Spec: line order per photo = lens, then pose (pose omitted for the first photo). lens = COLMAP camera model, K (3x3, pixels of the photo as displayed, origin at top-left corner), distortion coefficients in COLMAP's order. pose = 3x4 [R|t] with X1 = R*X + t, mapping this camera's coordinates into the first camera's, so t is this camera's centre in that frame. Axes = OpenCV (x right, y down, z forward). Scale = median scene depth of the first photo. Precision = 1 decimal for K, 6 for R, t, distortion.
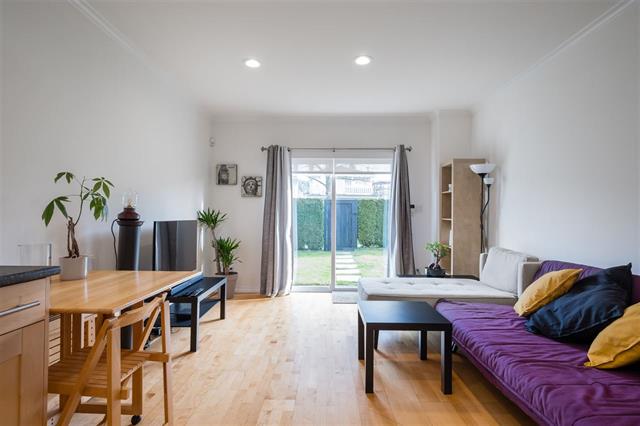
lens RADIAL K [[324.8, 0, 320.0], [0, 324.8, 213.0], [0, 0, 1]] dist [-0.001499, -0.000260]
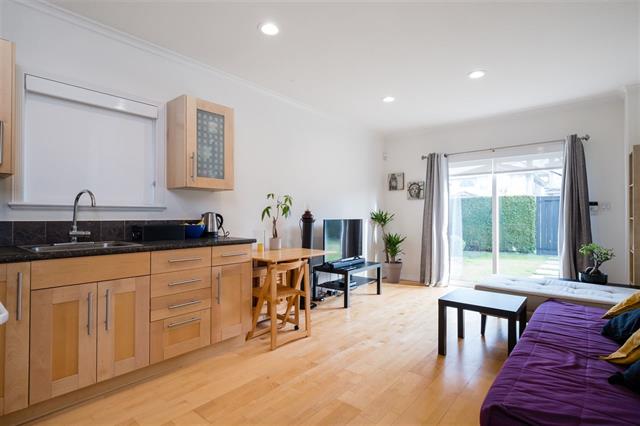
lens RADIAL K [[324.8, 0, 320.0], [0, 324.8, 213.0], [0, 0, 1]] dist [-0.001499, -0.000260]
pose [[0.776853, -0.011157, -0.629583, 0.274520], [0.011656, 0.999927, -0.003337, -0.000840], [0.629574, -0.004746, 0.776926, -0.132860]]
